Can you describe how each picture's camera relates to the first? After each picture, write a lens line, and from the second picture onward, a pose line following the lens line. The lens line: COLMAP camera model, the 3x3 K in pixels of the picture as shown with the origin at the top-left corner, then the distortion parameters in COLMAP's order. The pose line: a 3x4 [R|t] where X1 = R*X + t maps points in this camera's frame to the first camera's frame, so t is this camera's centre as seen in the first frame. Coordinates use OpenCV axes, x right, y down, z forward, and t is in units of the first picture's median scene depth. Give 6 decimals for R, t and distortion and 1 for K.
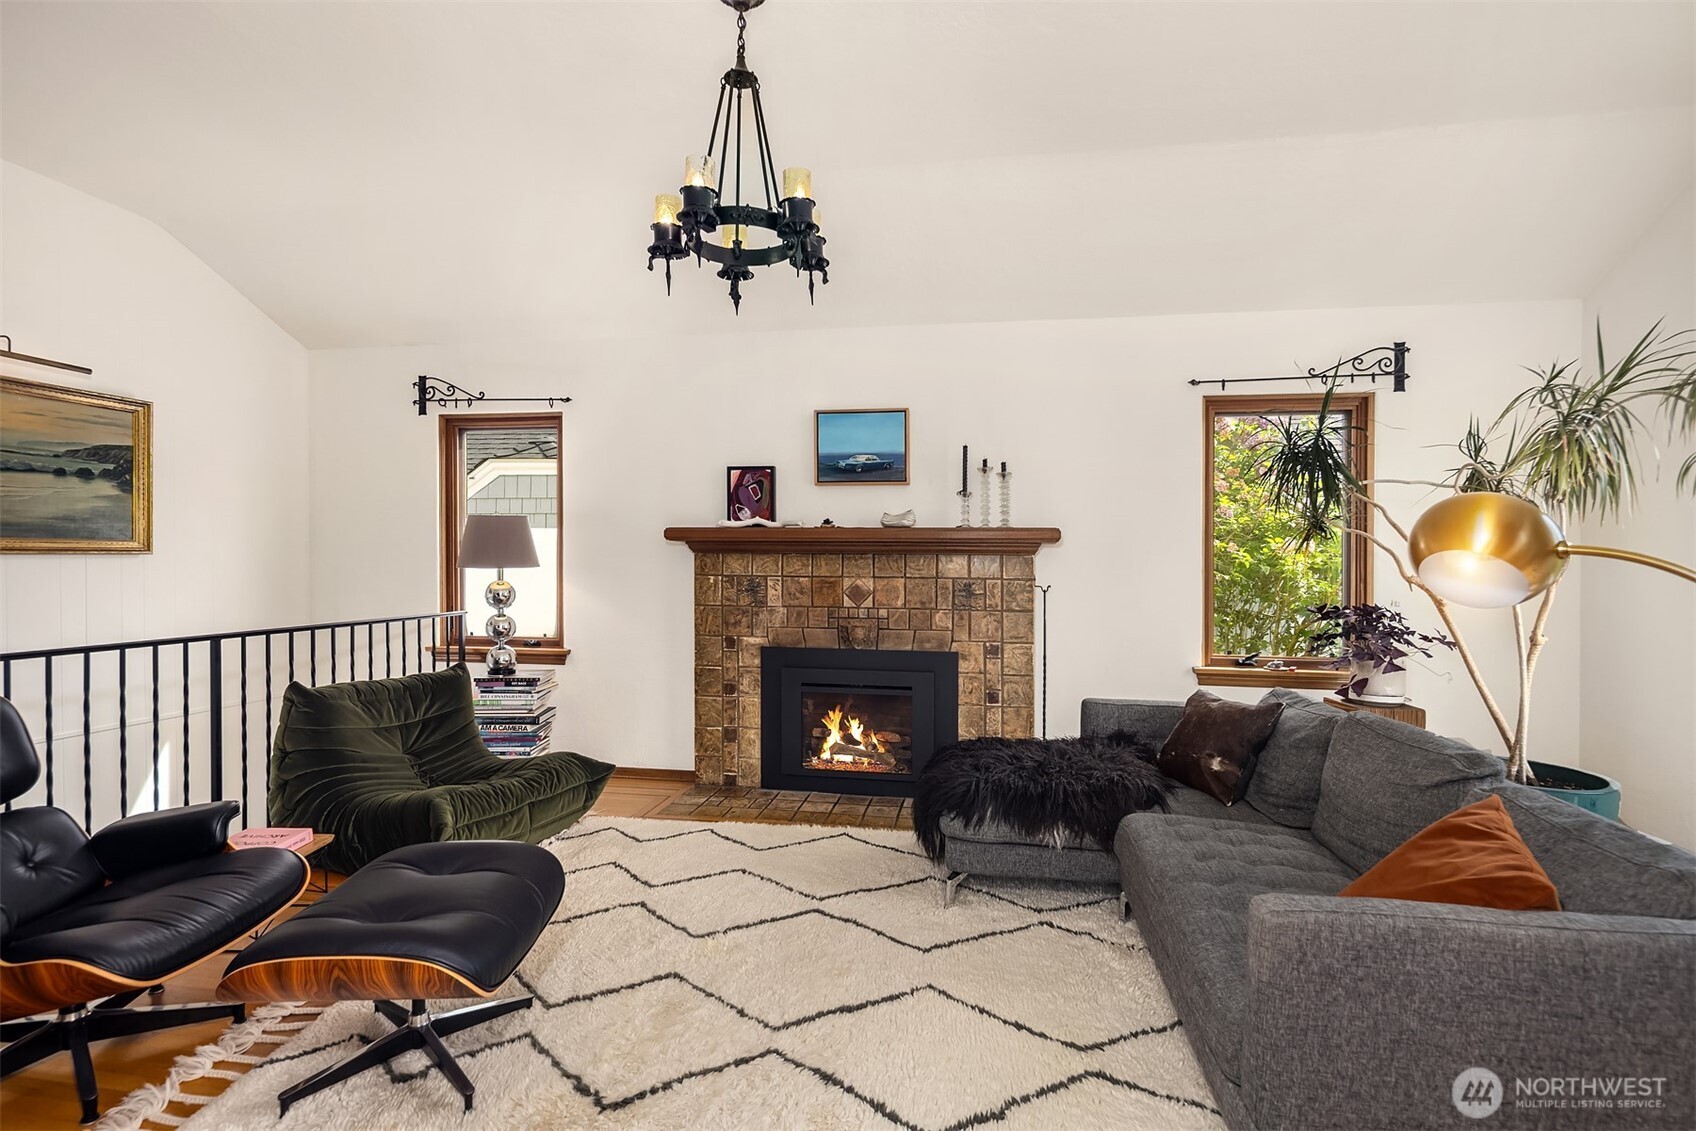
lens RADIAL K [[856.5, 0, 846.4], [0, 856.5, 556.5], [0, 0, 1]] dist [0.002934, -0.000338]
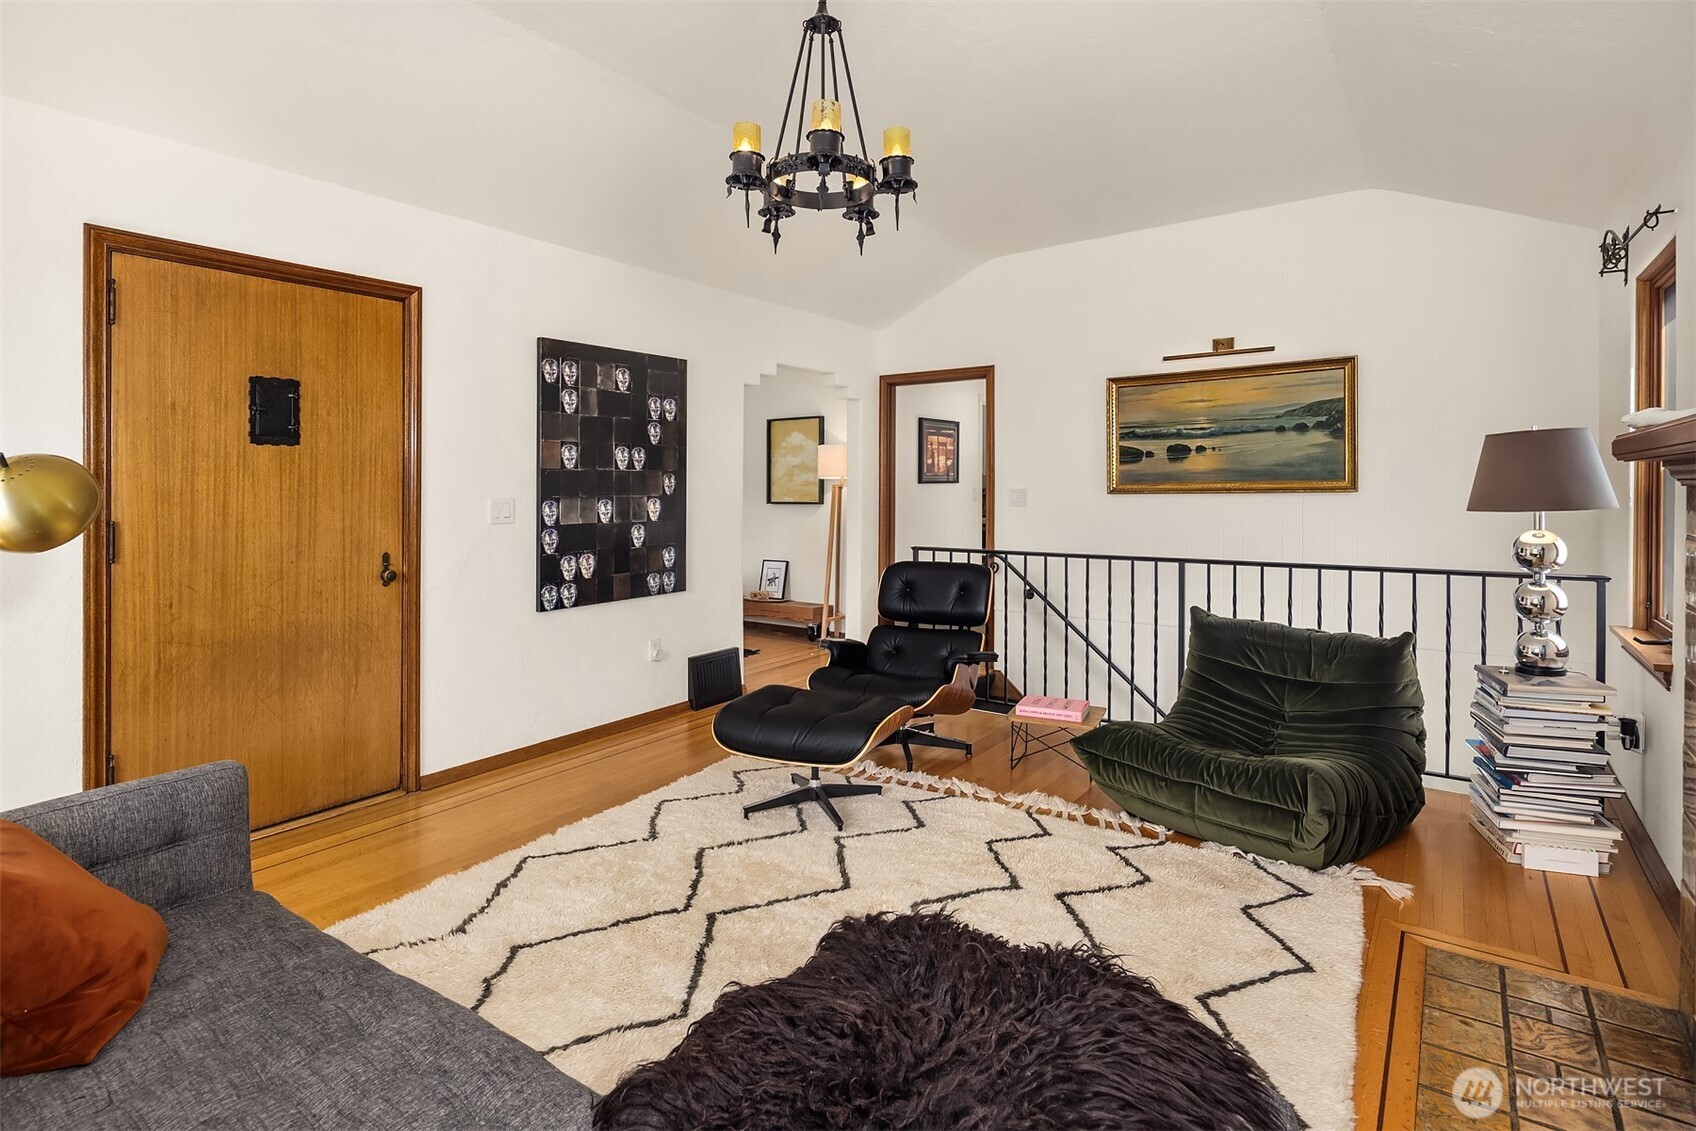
lens RADIAL K [[856.5, 0, 861.0], [0, 856.5, 491.7], [0, 0, 1]] dist [0.002934, -0.000338]
pose [[-0.443526, 0.010086, -0.896205, 0.498522], [0.010411, 0.999927, 0.006101, -0.017949], [0.896201, -0.006624, -0.443598, 0.970106]]
